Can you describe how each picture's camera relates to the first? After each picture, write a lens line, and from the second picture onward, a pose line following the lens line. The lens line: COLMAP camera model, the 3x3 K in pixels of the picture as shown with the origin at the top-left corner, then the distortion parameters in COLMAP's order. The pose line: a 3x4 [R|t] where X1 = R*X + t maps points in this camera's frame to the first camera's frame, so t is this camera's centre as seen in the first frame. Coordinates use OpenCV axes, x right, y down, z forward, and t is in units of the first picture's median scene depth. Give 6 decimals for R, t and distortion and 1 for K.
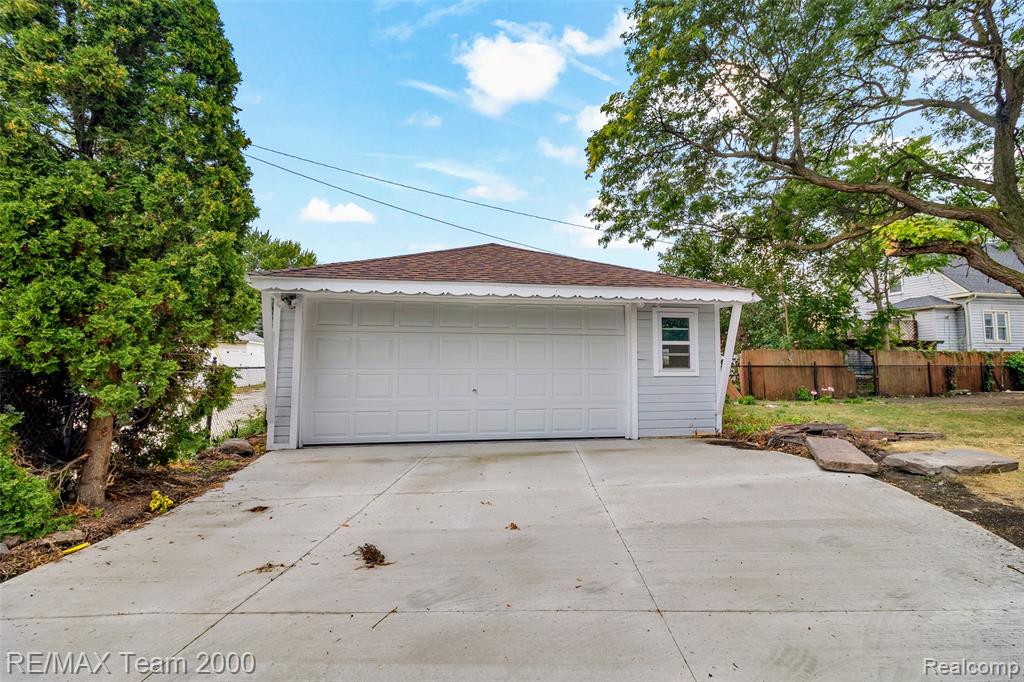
lens RADIAL K [[471.7, 0, 515.6], [0, 471.7, 321.1], [0, 0, 1]] dist [-0.000240, -0.000649]
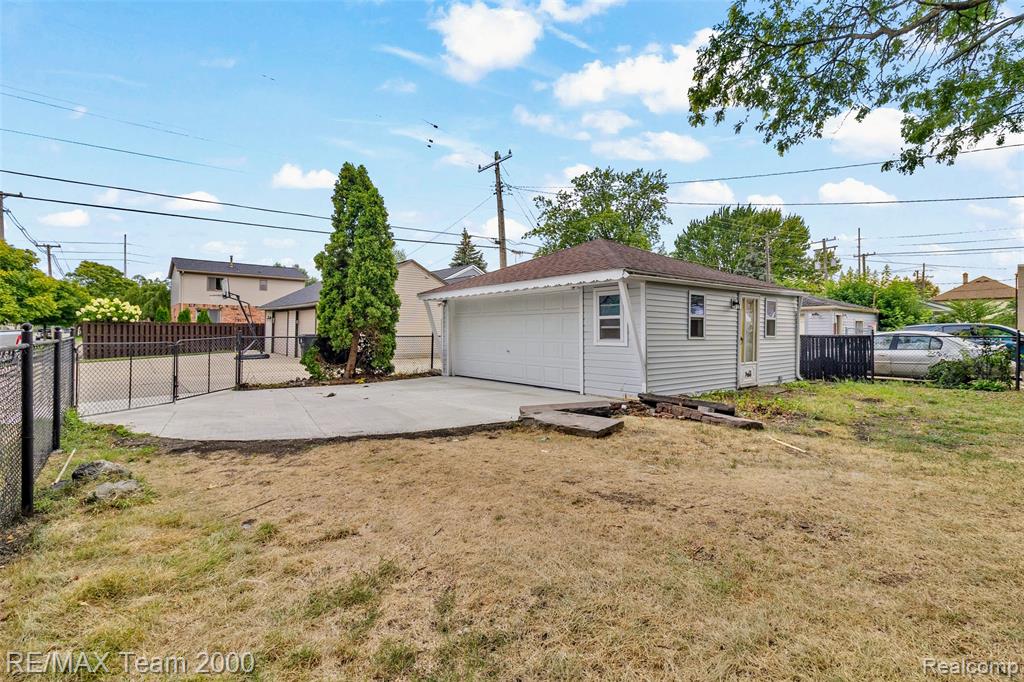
lens RADIAL K [[471.7, 0, 515.6], [0, 471.7, 321.1], [0, 0, 1]] dist [-0.000240, -0.000649]
pose [[0.494493, -0.020067, -0.868950, 1.138397], [0.078828, 0.996649, 0.021843, 0.011406], [0.865600, -0.079299, 0.494418, 0.207589]]
